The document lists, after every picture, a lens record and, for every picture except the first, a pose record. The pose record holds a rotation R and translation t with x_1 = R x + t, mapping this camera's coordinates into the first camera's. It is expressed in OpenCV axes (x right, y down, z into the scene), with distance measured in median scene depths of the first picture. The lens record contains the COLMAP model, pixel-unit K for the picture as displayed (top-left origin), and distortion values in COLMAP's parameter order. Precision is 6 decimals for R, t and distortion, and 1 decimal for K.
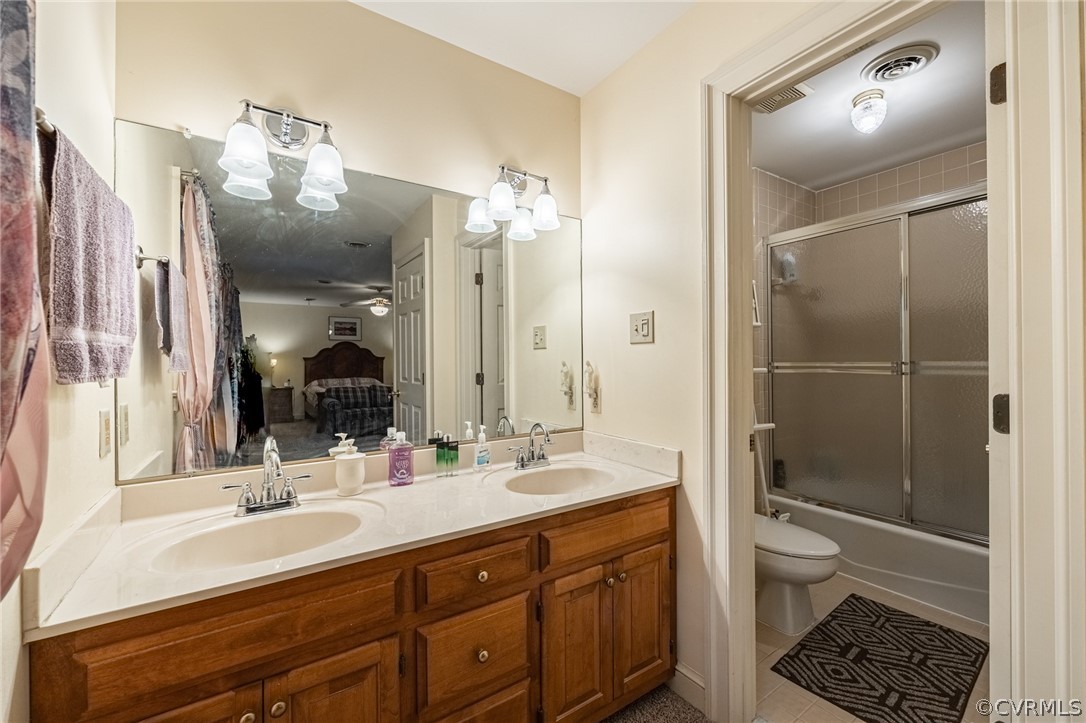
lens RADIAL K [[433.4, 0, 542.5], [0, 433.4, 363.2], [0, 0, 1]] dist [-0.009084, 0.000040]
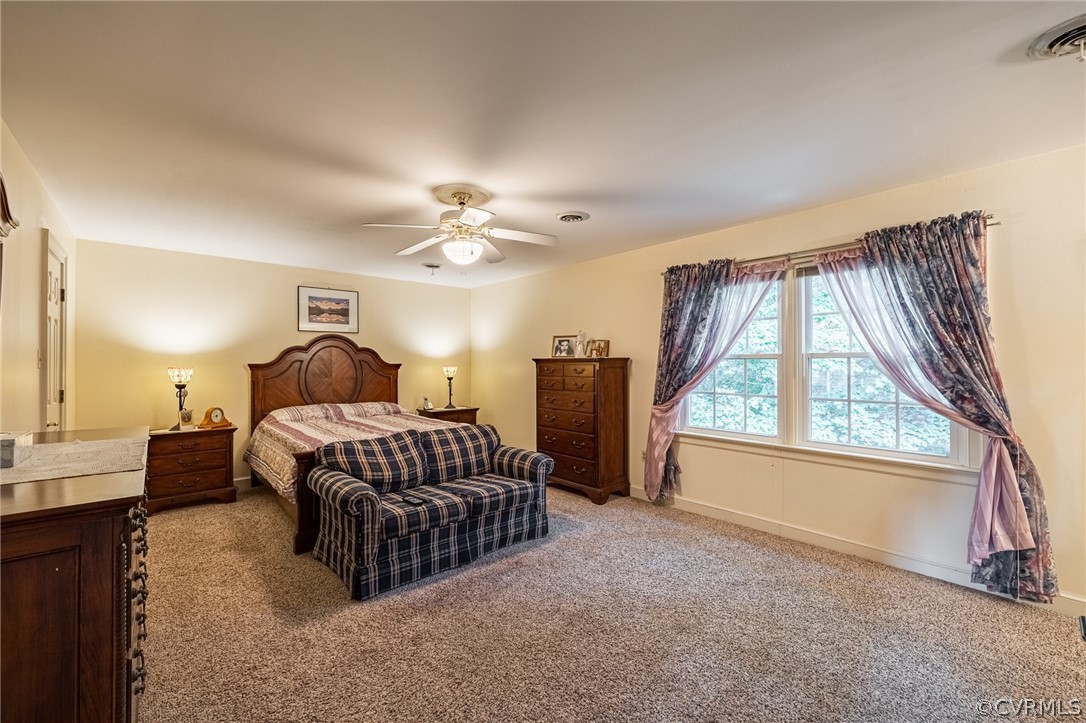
lens RADIAL K [[433.4, 0, 539.2], [0, 433.4, 361.5], [0, 0, 1]] dist [-0.009084, 0.000040]
pose [[0.991235, 0.016093, 0.131129, -0.275802], [-0.014870, 0.999836, -0.010302, -0.014621], [-0.131274, 0.008262, 0.991312, 0.447404]]
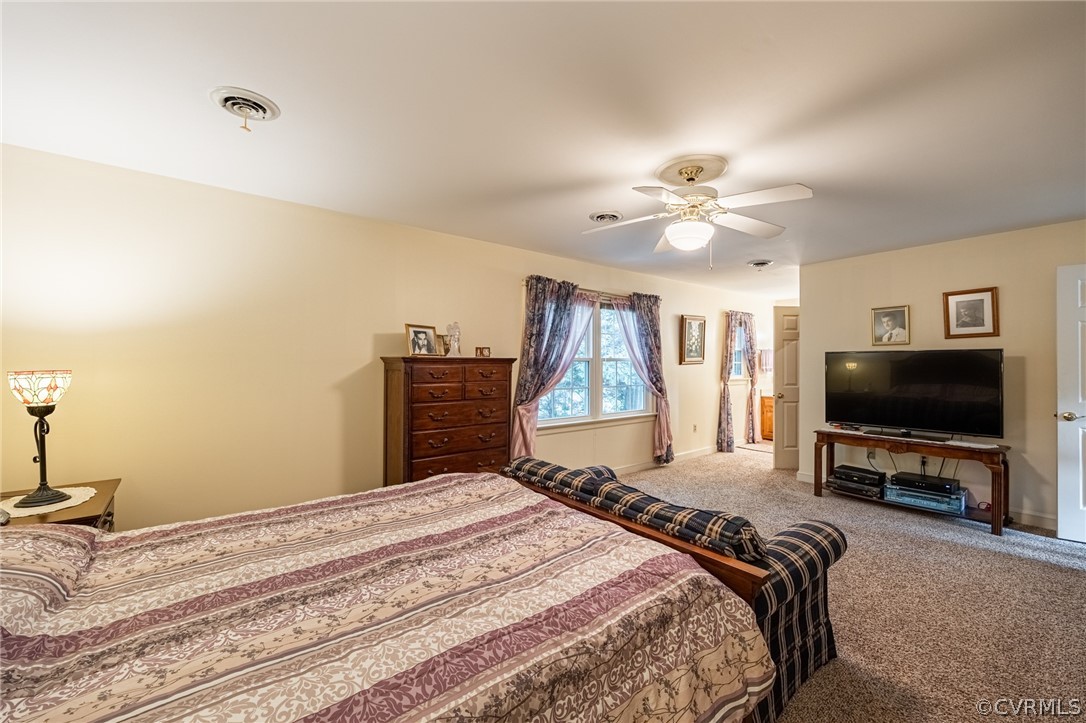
lens RADIAL K [[433.4, 0, 540.2], [0, 433.4, 364.0], [0, 0, 1]] dist [-0.009084, 0.000040]
pose [[-0.080194, 0.008147, 0.996746, -0.418281], [-0.003911, 0.999956, -0.008488, -0.015161], [-0.996772, -0.004579, -0.080159, 0.671774]]
